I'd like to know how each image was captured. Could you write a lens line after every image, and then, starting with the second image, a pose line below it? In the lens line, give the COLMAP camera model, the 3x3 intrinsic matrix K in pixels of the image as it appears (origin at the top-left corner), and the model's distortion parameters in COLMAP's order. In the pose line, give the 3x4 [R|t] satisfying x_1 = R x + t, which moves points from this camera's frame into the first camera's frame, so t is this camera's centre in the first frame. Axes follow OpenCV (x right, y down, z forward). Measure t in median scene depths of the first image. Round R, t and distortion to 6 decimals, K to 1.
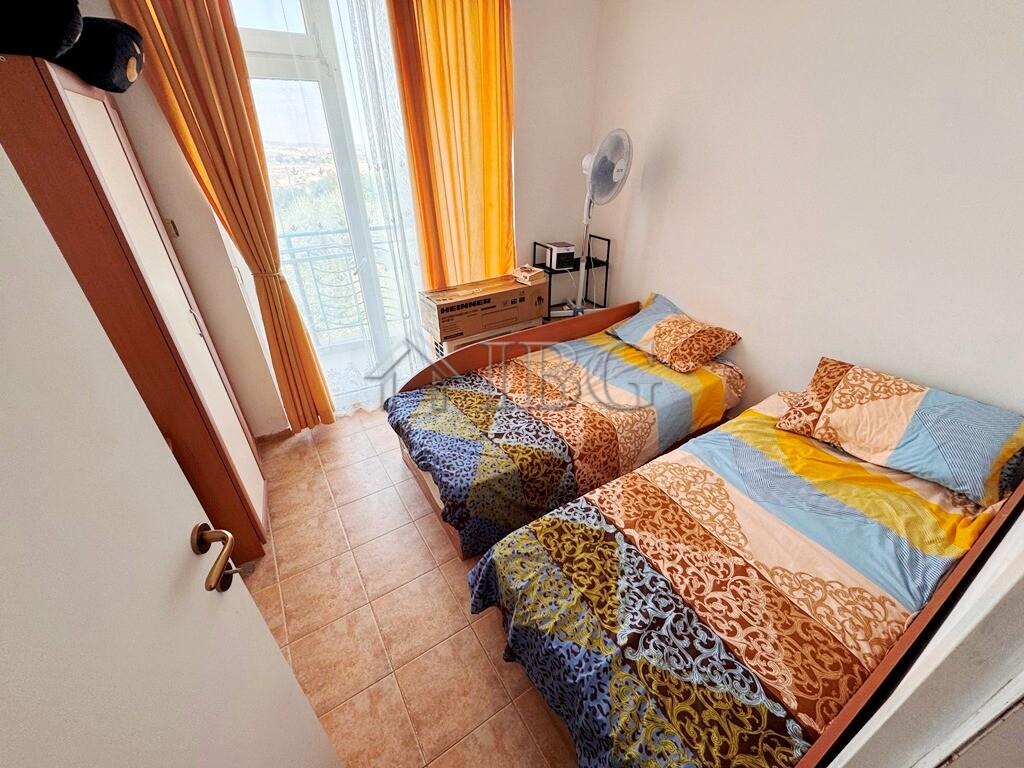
lens RADIAL K [[413.0, 0, 515.8], [0, 413.0, 384.5], [0, 0, 1]] dist [0.000661, 0.000026]
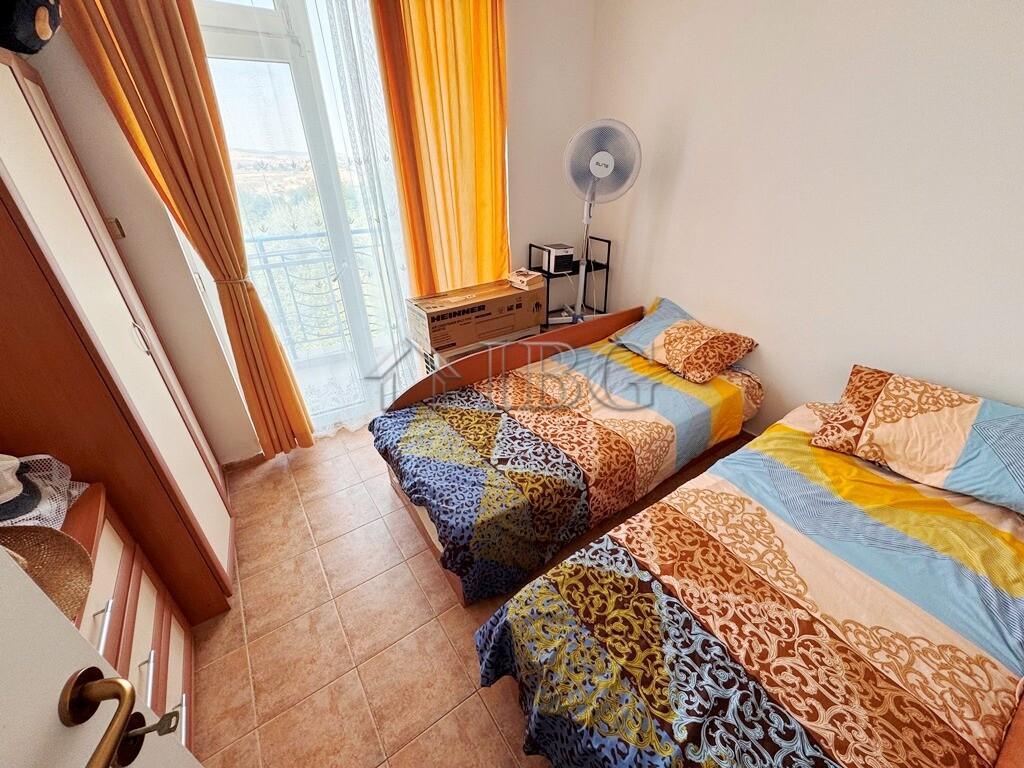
lens RADIAL K [[413.0, 0, 516.1], [0, 413.0, 383.9], [0, 0, 1]] dist [0.000661, 0.000026]
pose [[0.999133, -0.019468, 0.036790, -0.045661], [0.020031, 0.999687, -0.015003, -0.028689], [-0.036486, 0.015727, 0.999210, 0.130884]]
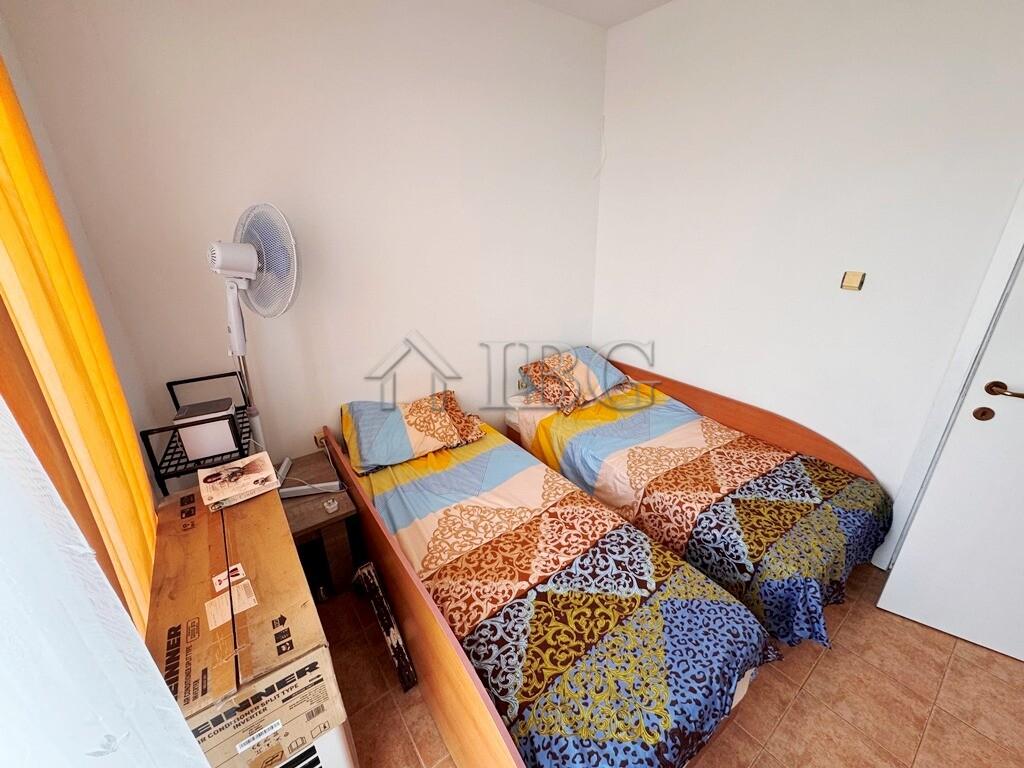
lens RADIAL K [[410.9, 0, 509.5], [0, 410.9, 376.0], [0, 0, 1]] dist [0.001426, 0.000127]
pose [[-0.065844, -0.337585, 0.938989, -0.642740], [0.510789, 0.796985, 0.322350, -0.577876], [-0.857181, 0.500851, 0.119958, 1.001955]]
